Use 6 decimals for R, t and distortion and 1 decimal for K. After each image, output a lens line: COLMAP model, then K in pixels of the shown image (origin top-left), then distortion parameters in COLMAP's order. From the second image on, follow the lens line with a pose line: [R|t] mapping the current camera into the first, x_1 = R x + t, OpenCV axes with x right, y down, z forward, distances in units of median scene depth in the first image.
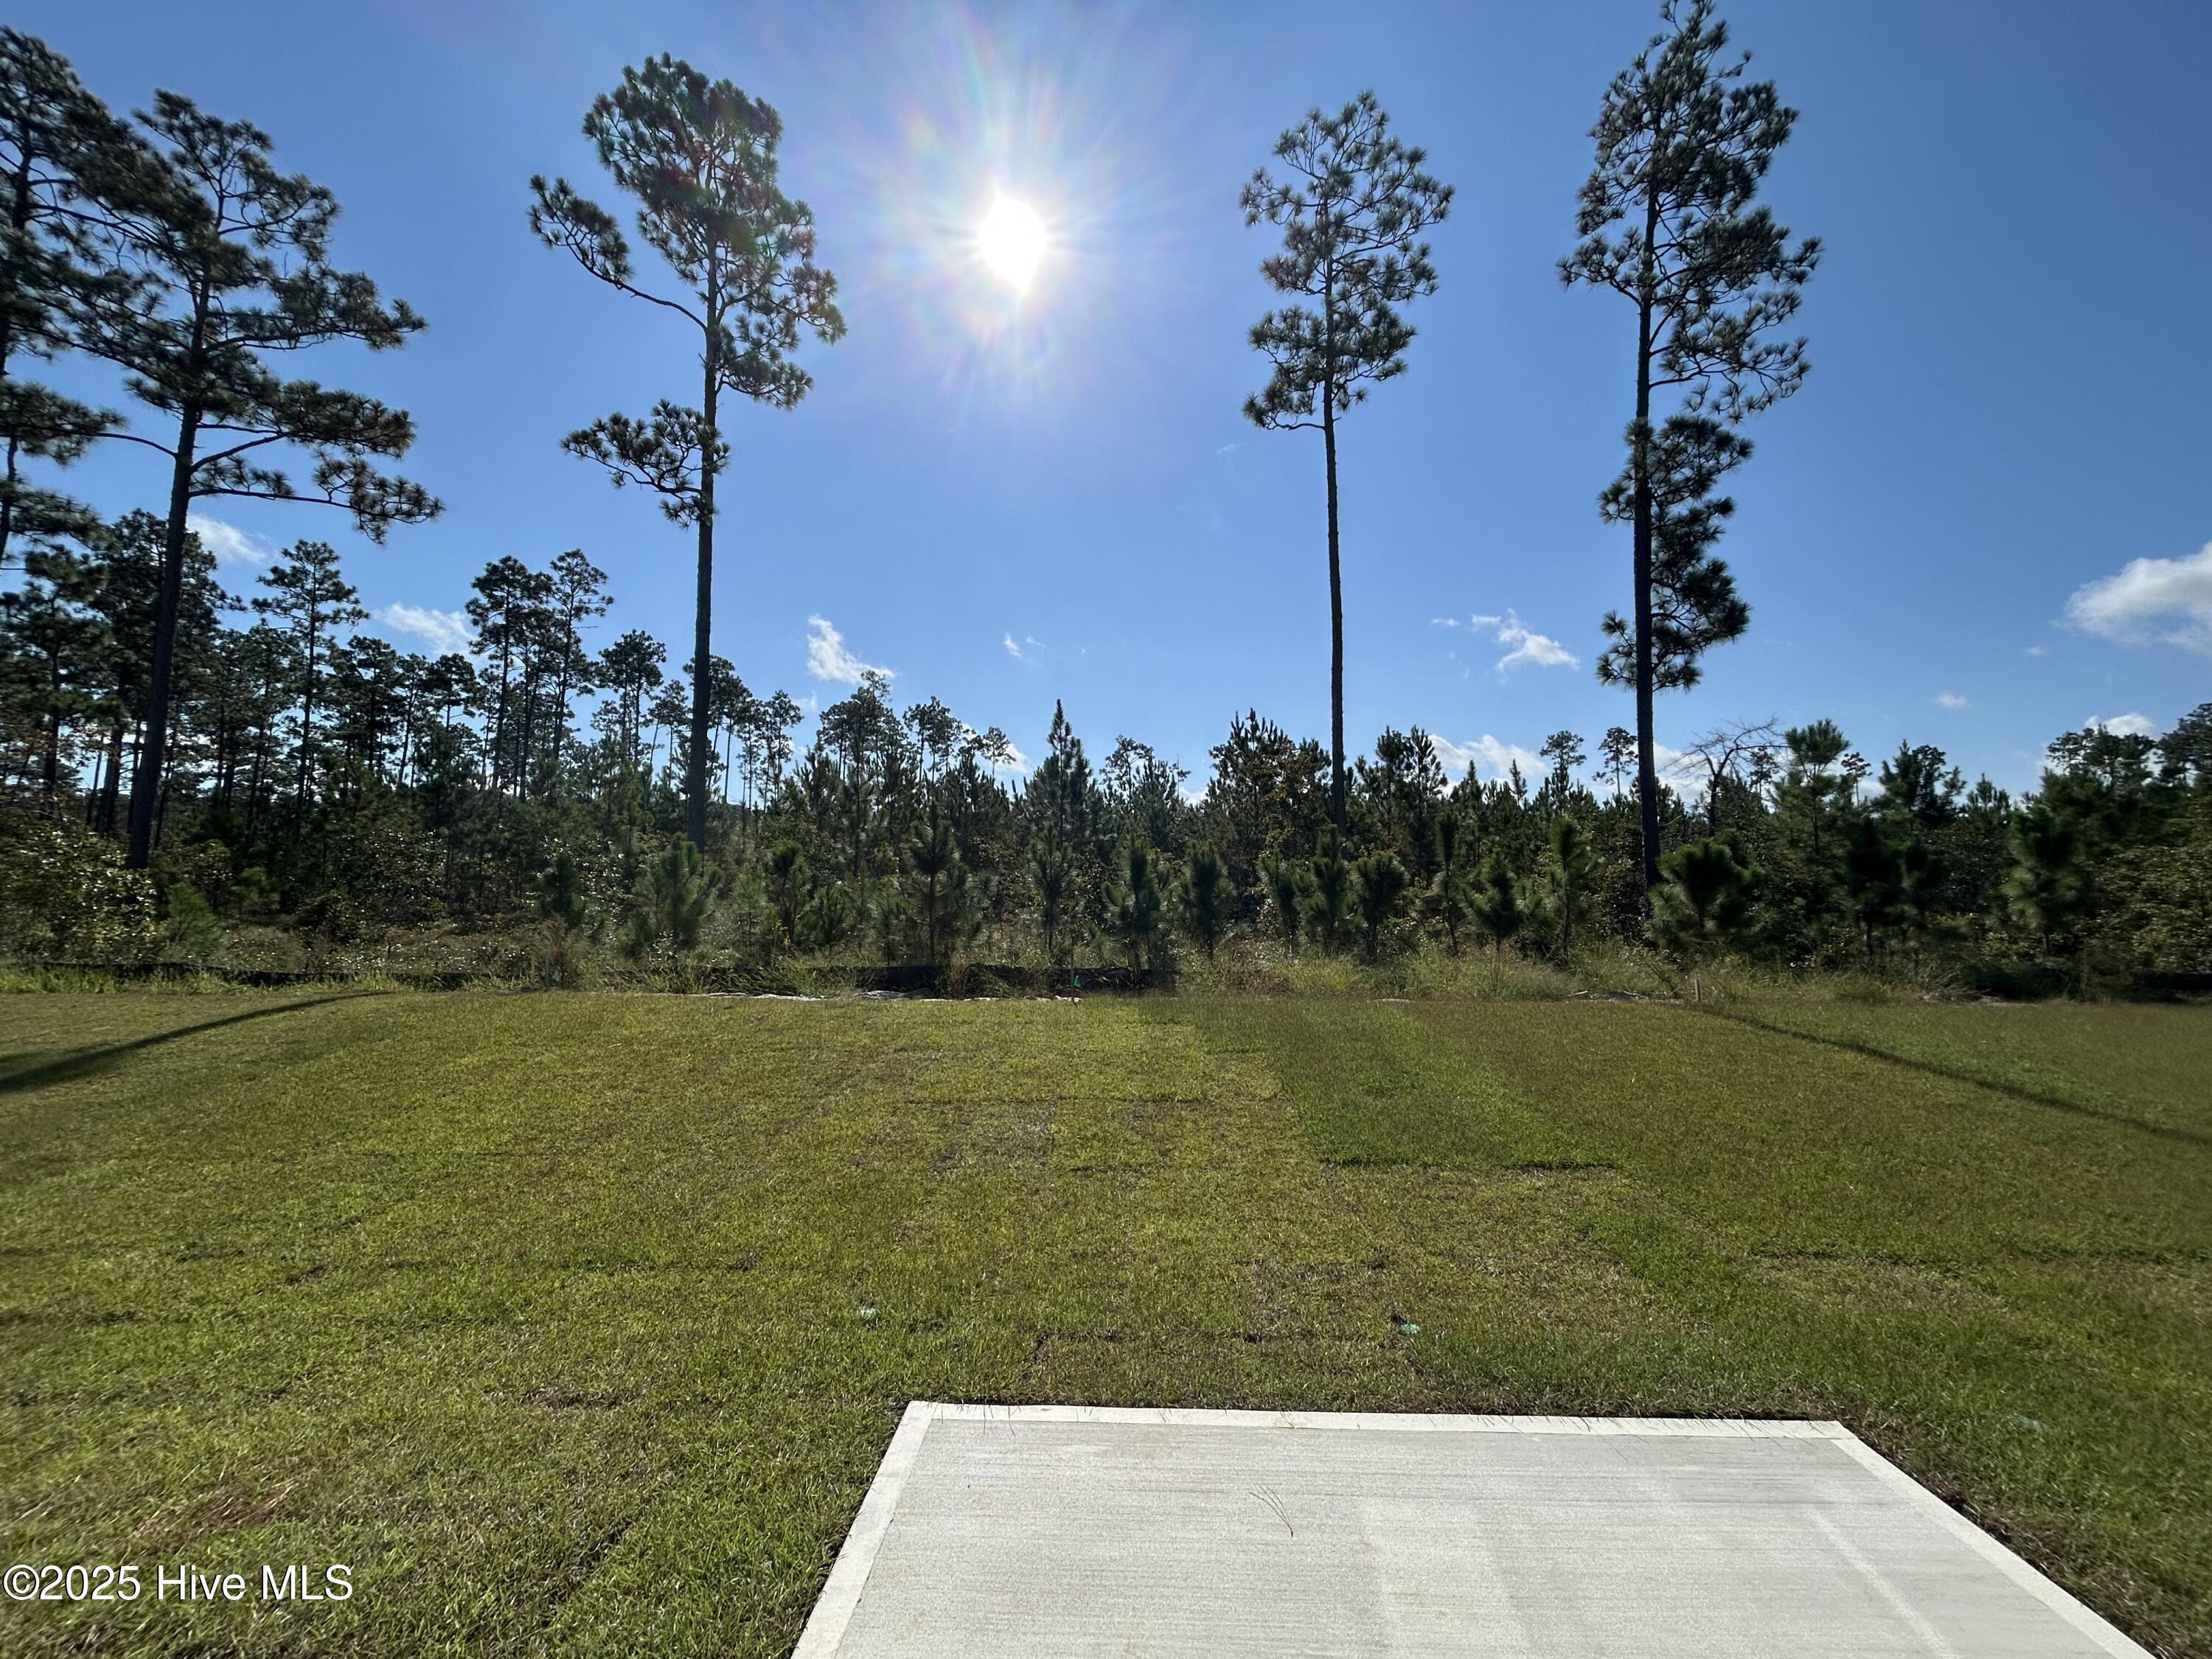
lens RADIAL K [[887.4, 0, 1108.5], [0, 887.4, 826.7], [0, 0, 1]] dist [0.000440, 0.000090]
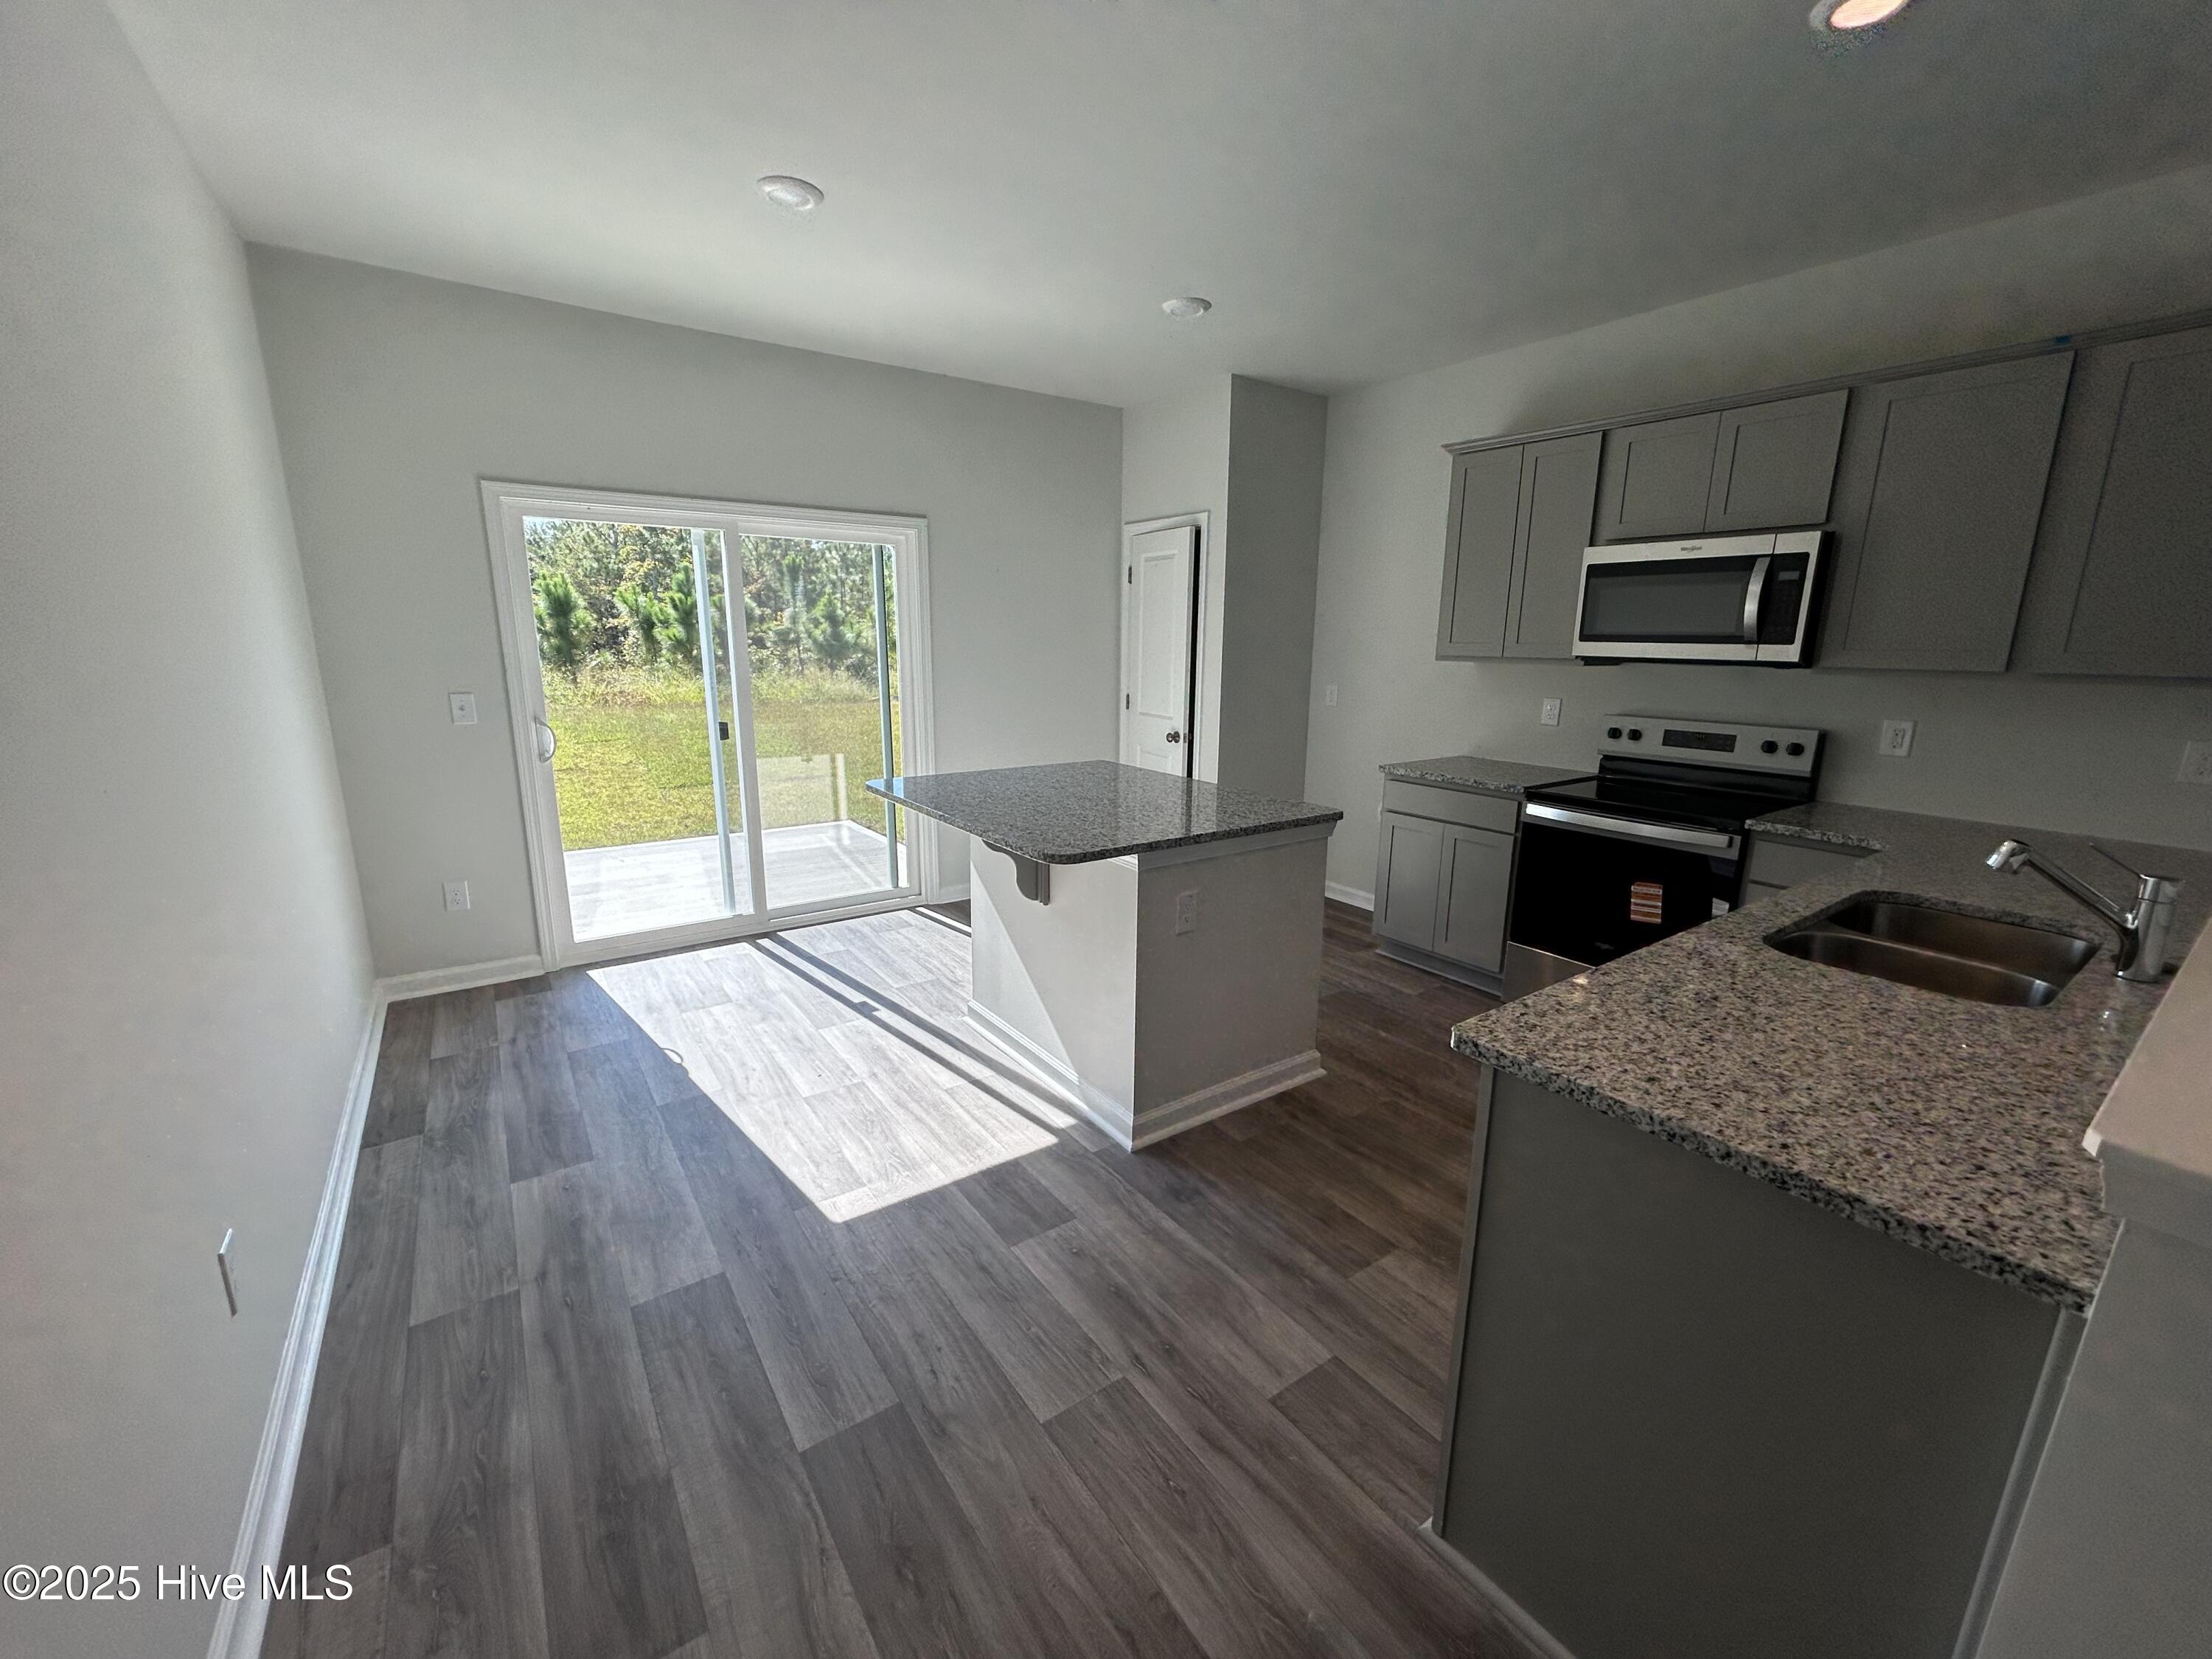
lens RADIAL K [[887.8, 0, 1110.2], [0, 887.8, 829.0], [0, 0, 1]] dist [-0.011724, 0.008099]
pose [[0.796134, -0.122075, 0.592680, -0.026855], [-0.056343, 0.960231, 0.273464, -0.015494], [-0.602492, -0.251107, 0.757594, -0.259383]]
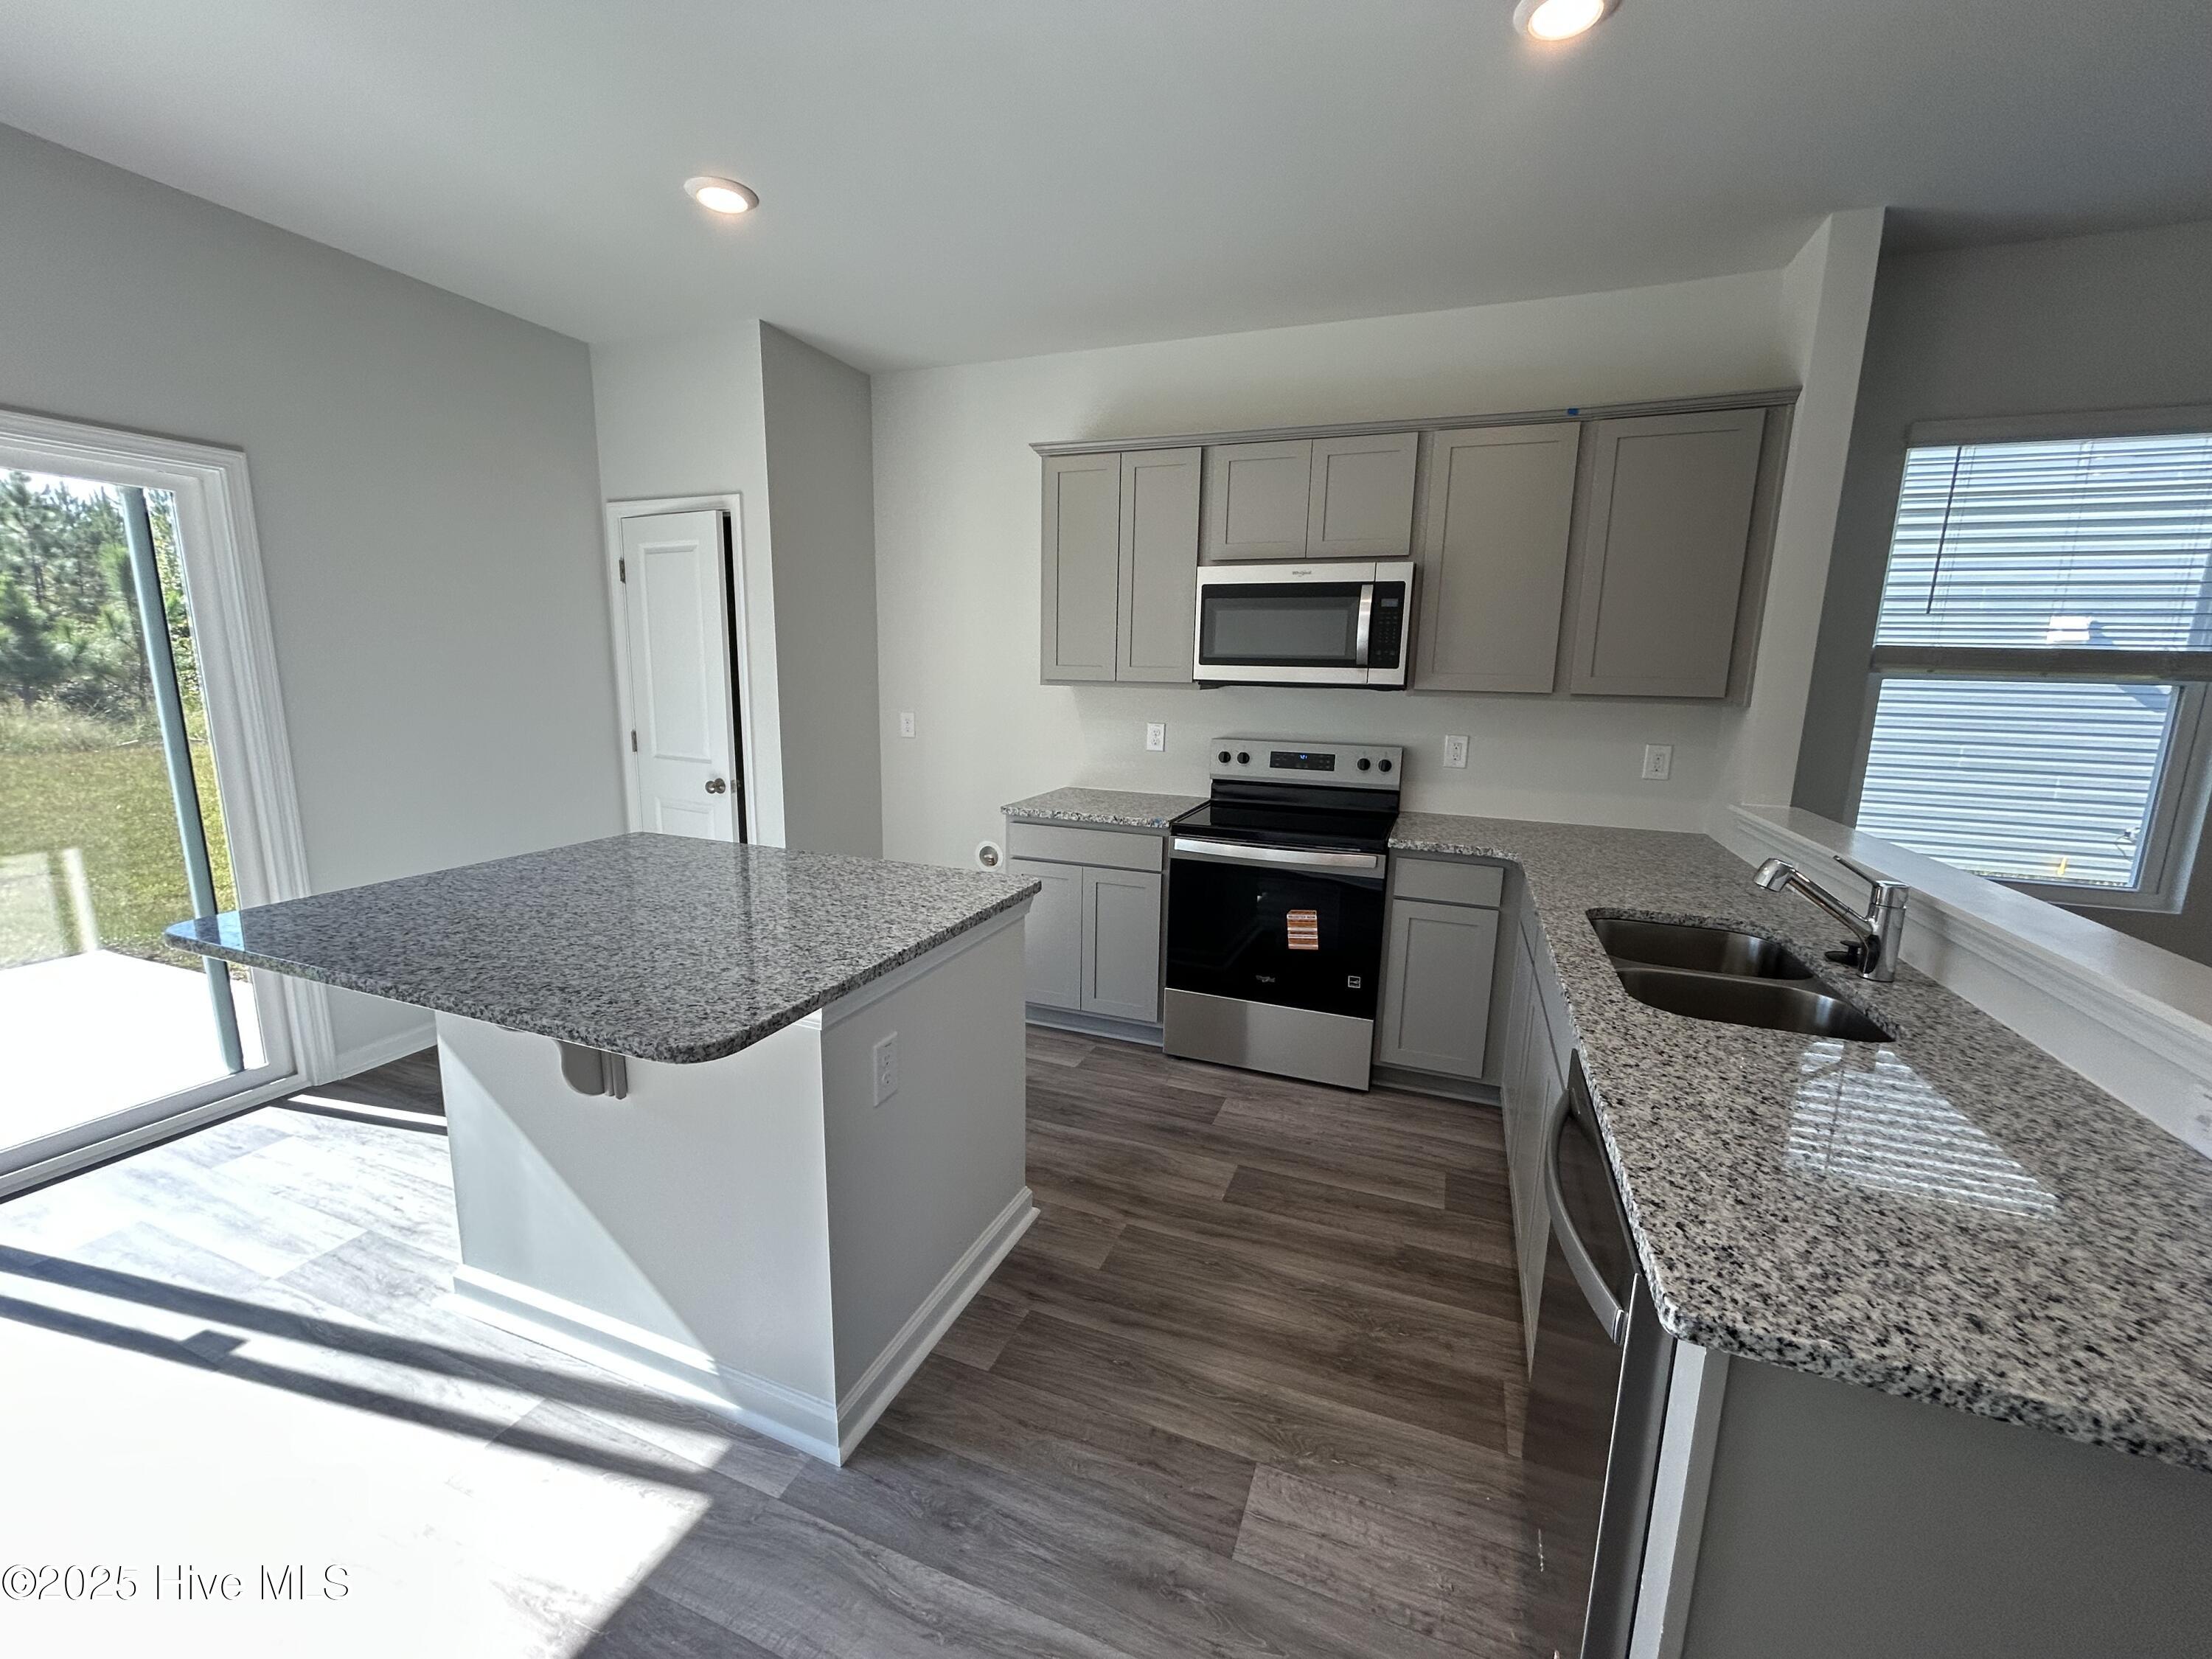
lens RADIAL K [[887.4, 0, 1108.5], [0, 887.4, 826.7], [0, 0, 1]] dist [0.000440, 0.000090]
pose [[0.334749, -0.164105, 0.927908, -0.008903], [-0.091616, 0.974386, 0.205376, -0.010830], [-0.937843, -0.153761, 0.311140, -0.207346]]
